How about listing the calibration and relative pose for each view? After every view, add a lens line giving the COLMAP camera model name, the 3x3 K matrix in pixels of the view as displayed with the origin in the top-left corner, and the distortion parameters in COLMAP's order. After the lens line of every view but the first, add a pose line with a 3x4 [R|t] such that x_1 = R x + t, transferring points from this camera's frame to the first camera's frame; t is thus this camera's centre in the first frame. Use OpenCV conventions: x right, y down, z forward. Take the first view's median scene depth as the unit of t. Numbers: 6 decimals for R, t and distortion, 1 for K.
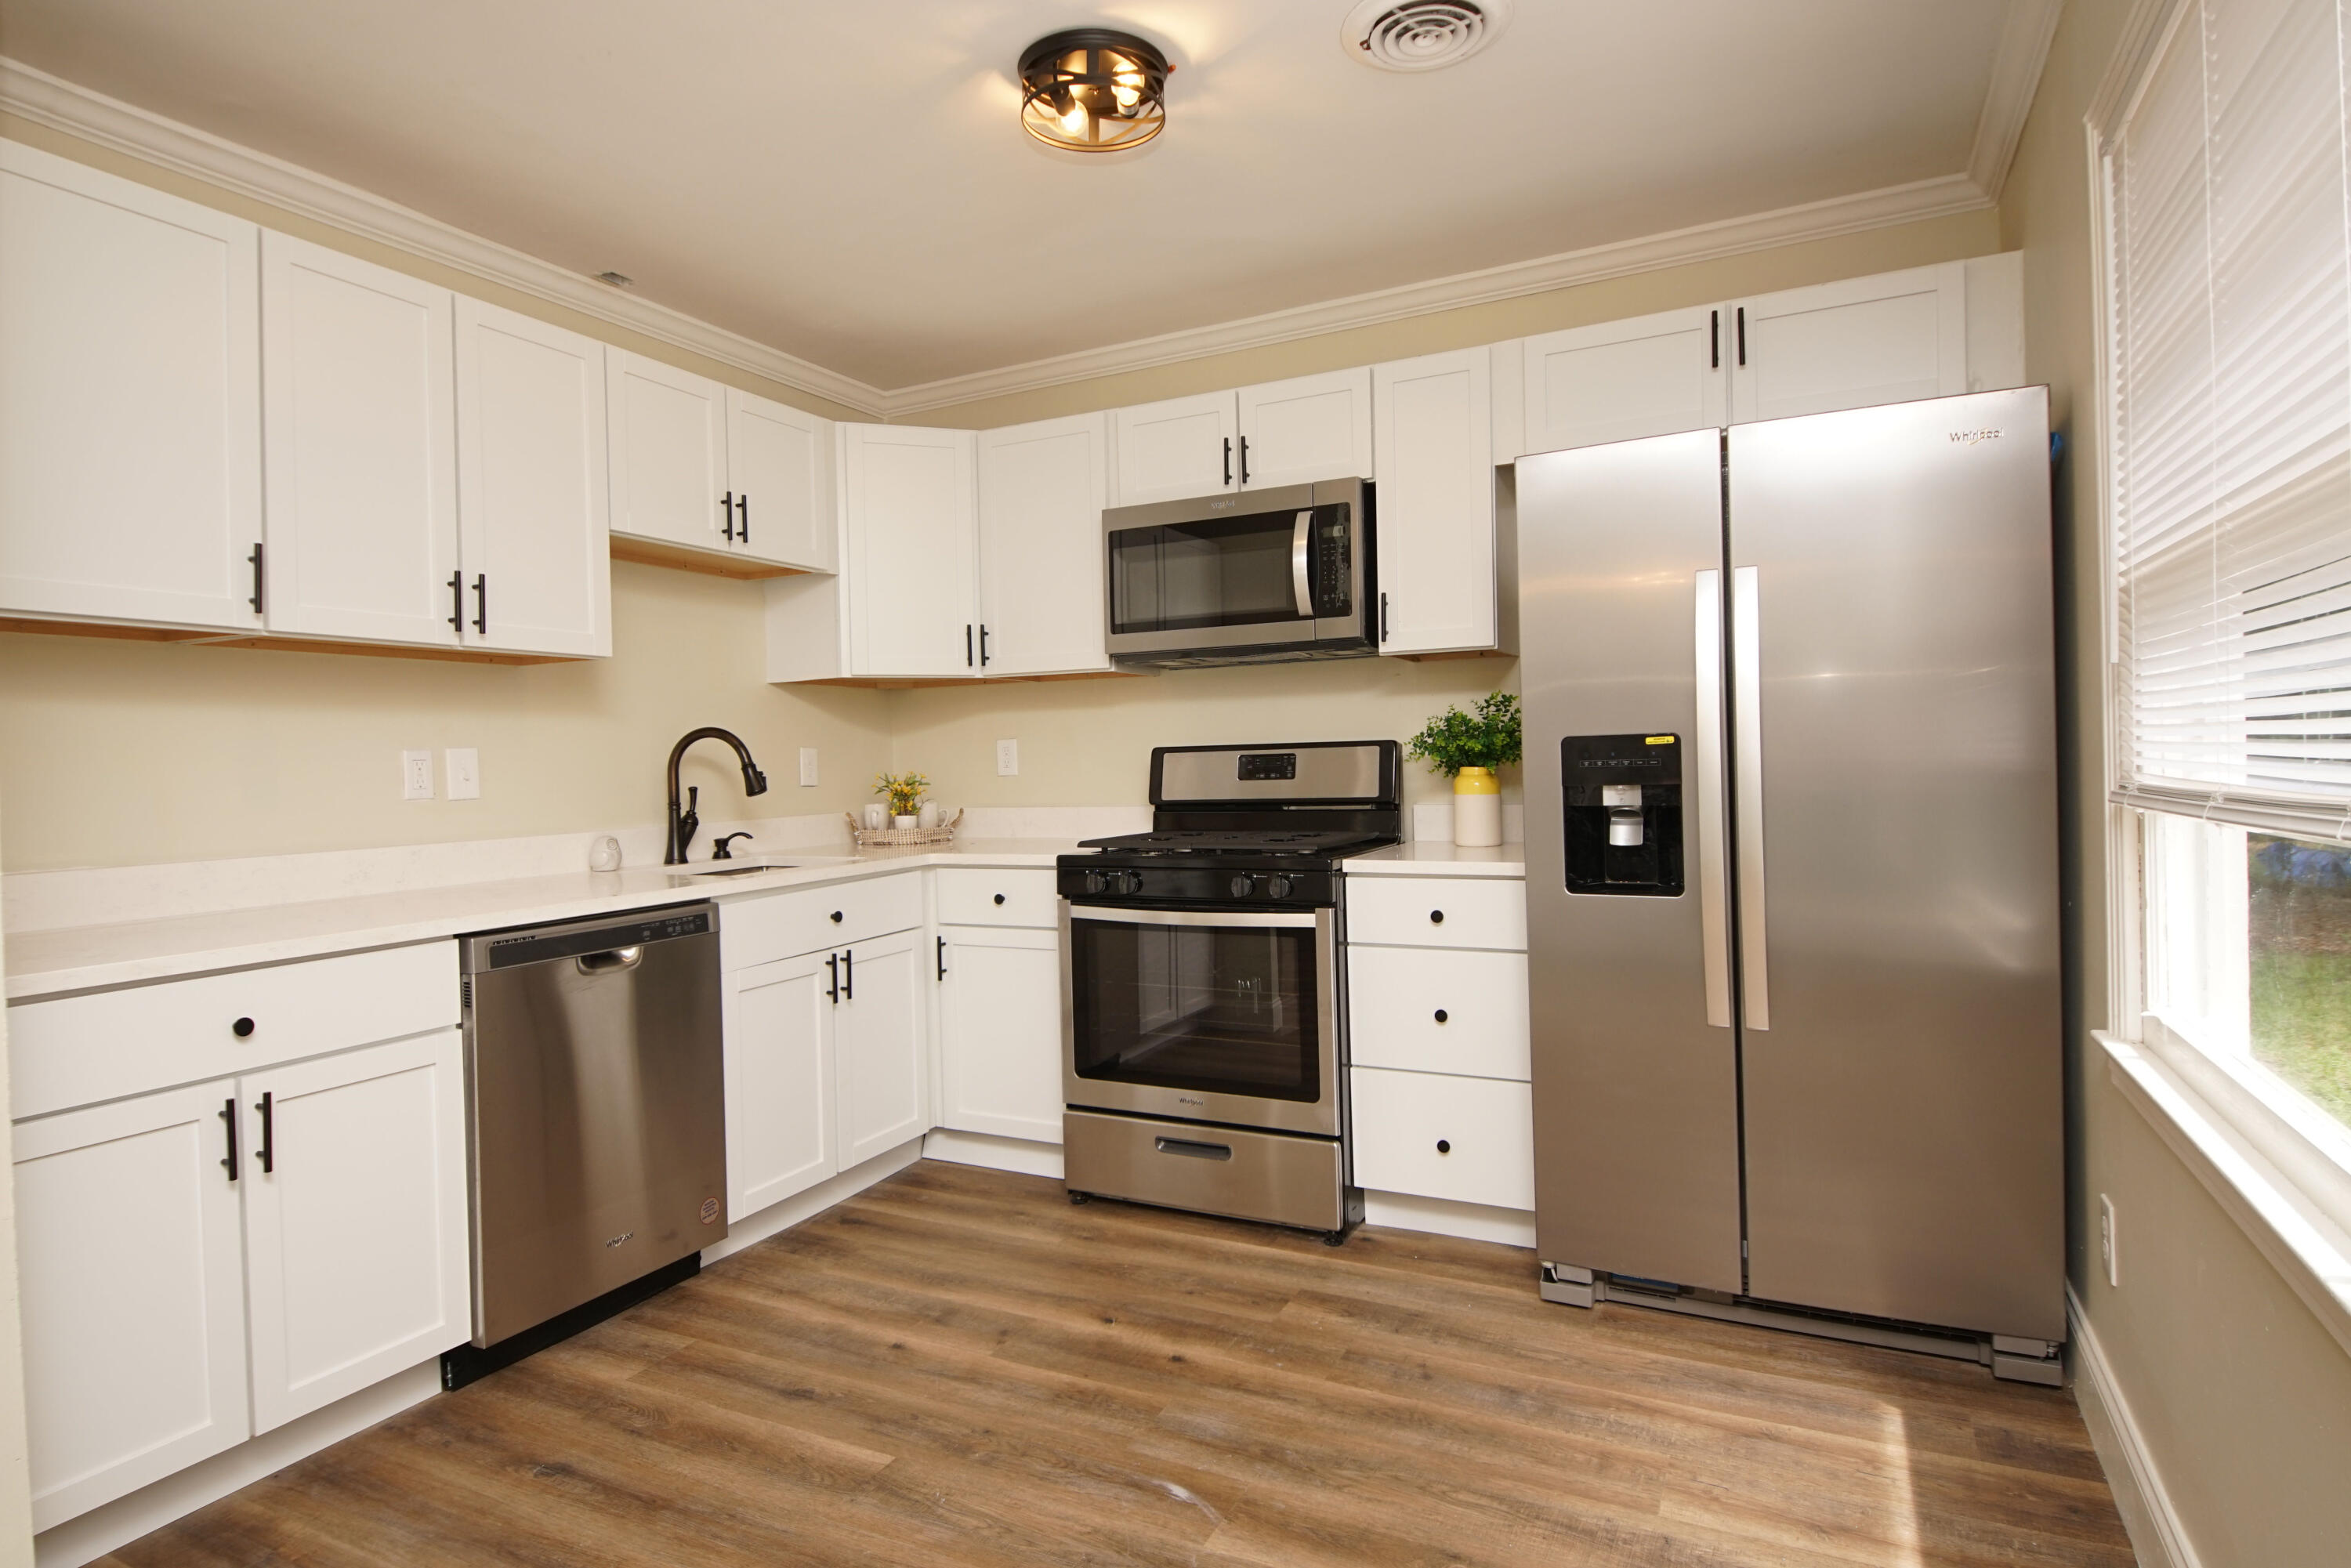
lens RADIAL K [[1263.7, 0, 1125.5], [0, 1263.7, 776.4], [0, 0, 1]] dist [0.022410, -0.023570]
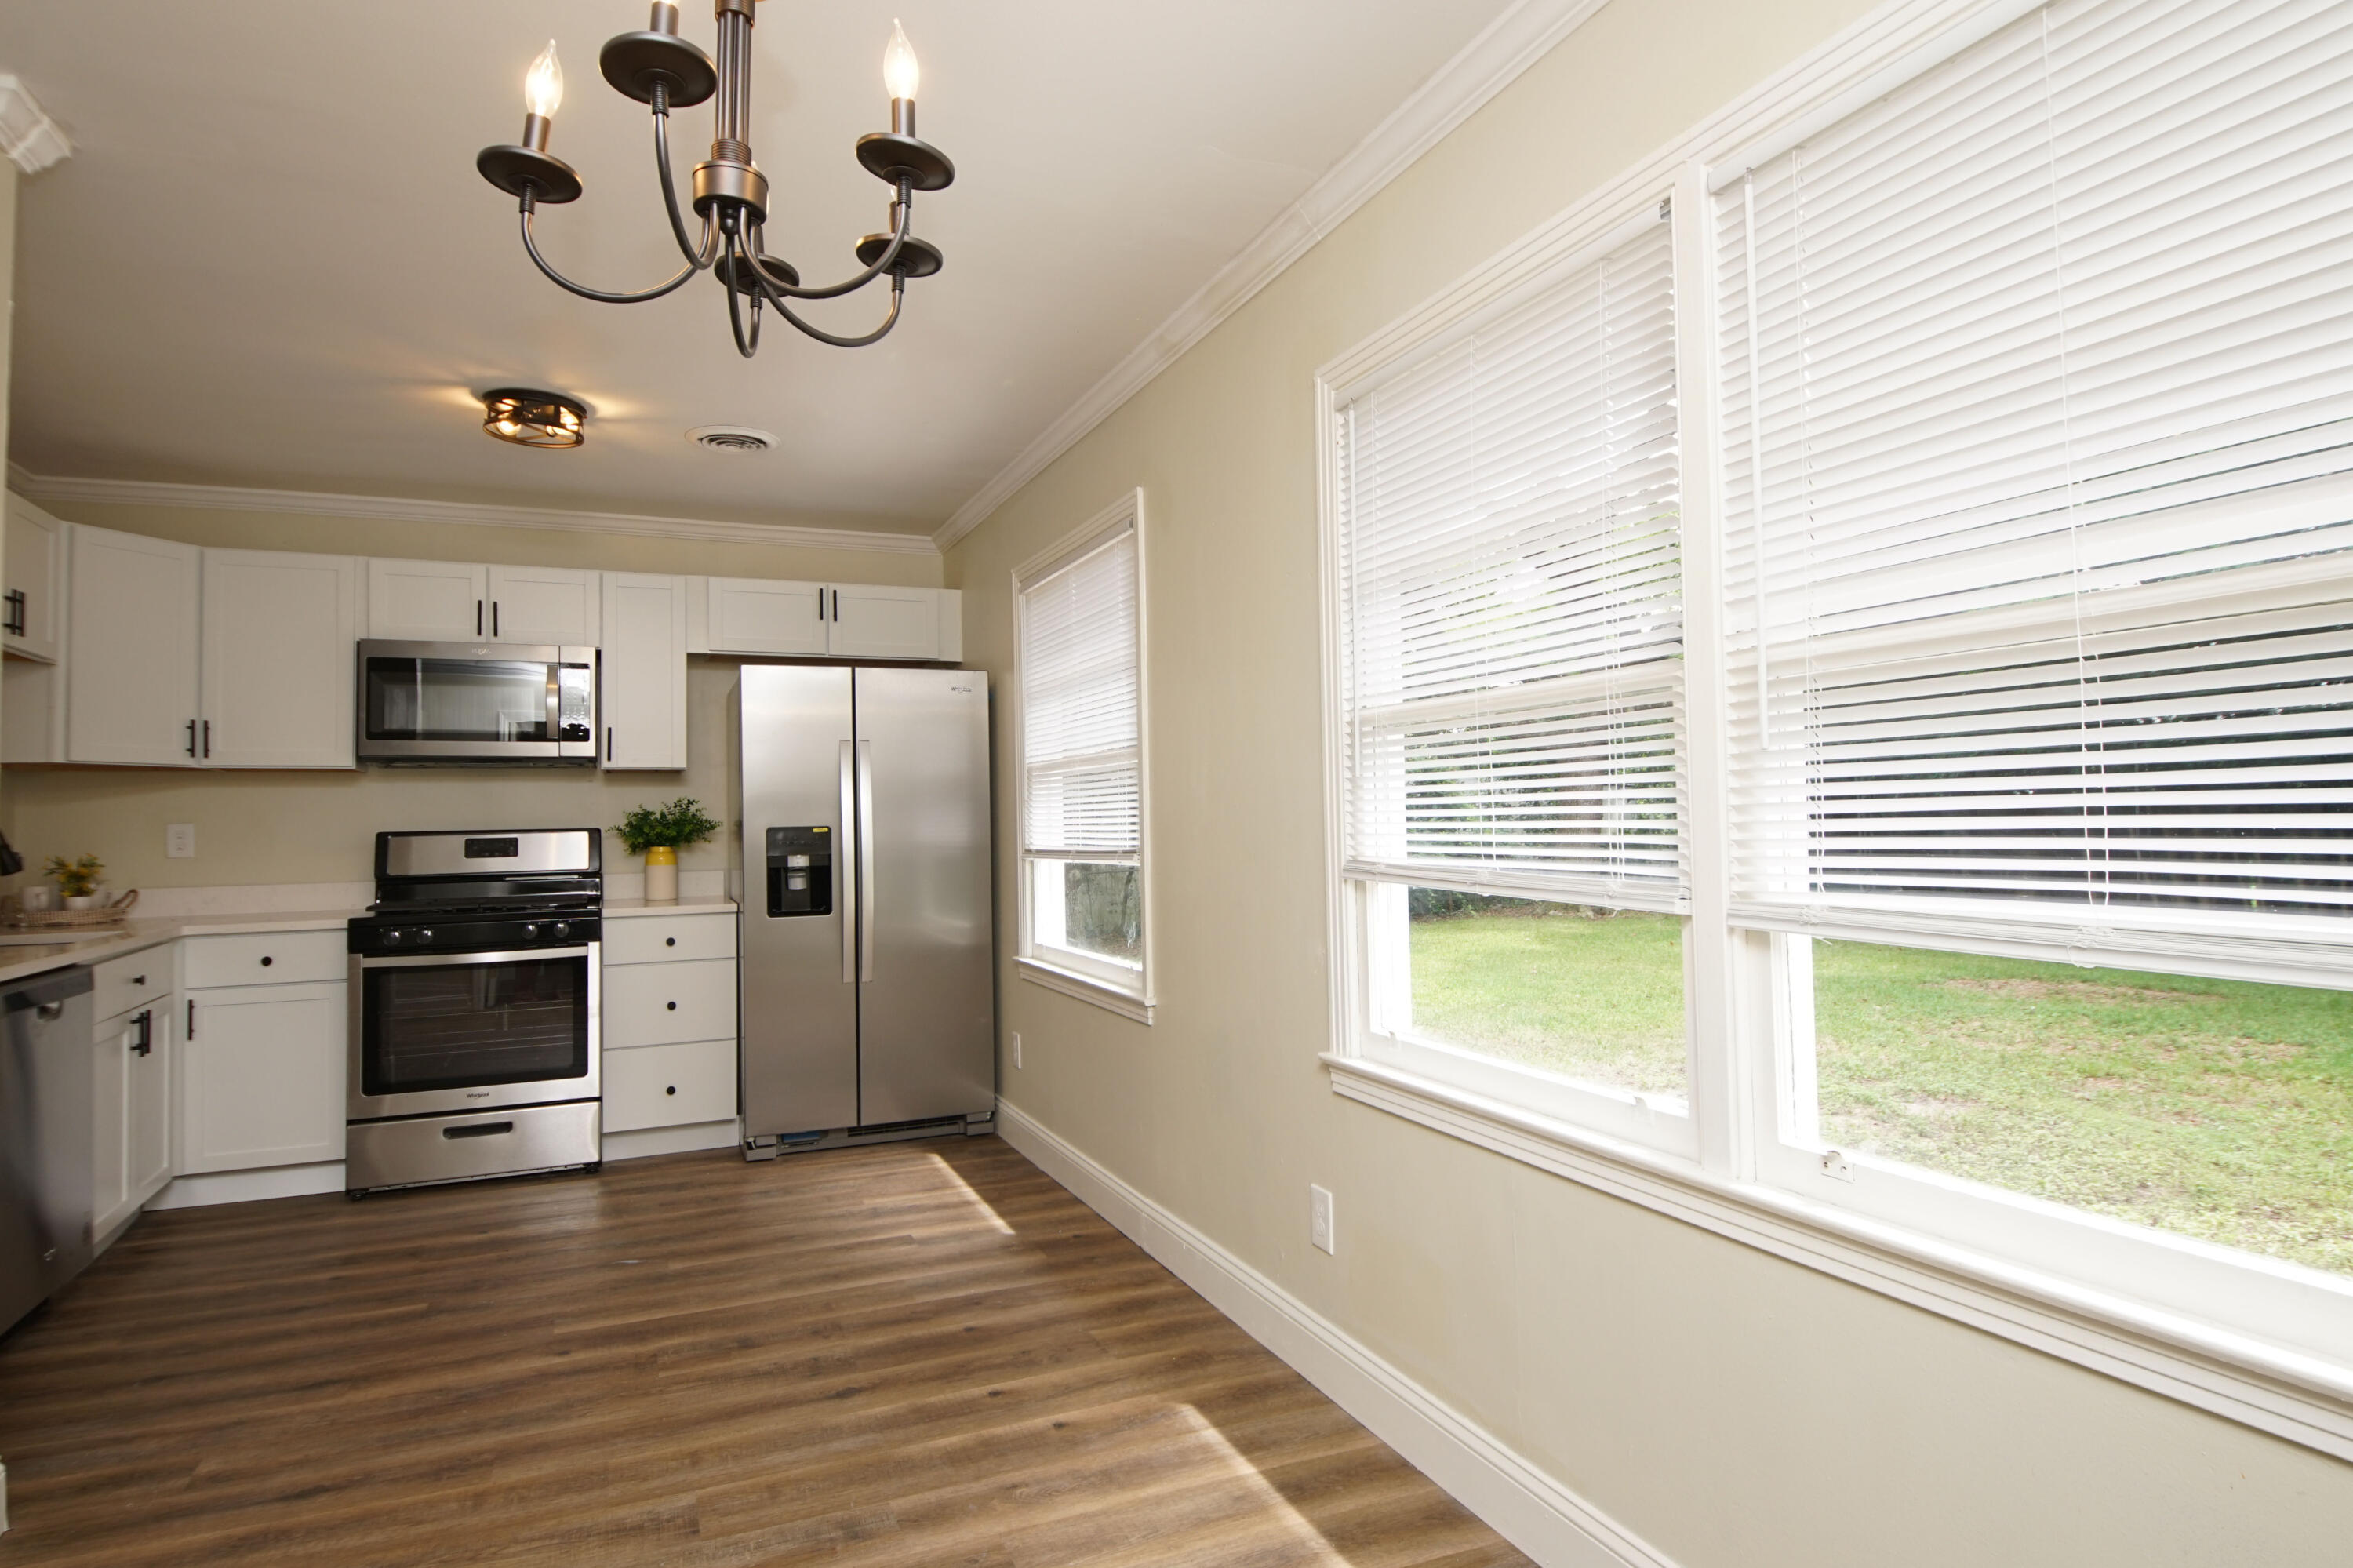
lens RADIAL K [[1264.8, 0, 1164.3], [0, 1264.8, 792.2], [0, 0, 1]] dist [0.022410, -0.023570]
pose [[0.629672, 0.033069, 0.776157, -0.622999], [0.014329, 0.998429, -0.054163, 0.021371], [-0.776729, 0.045227, 0.628210, -0.489733]]
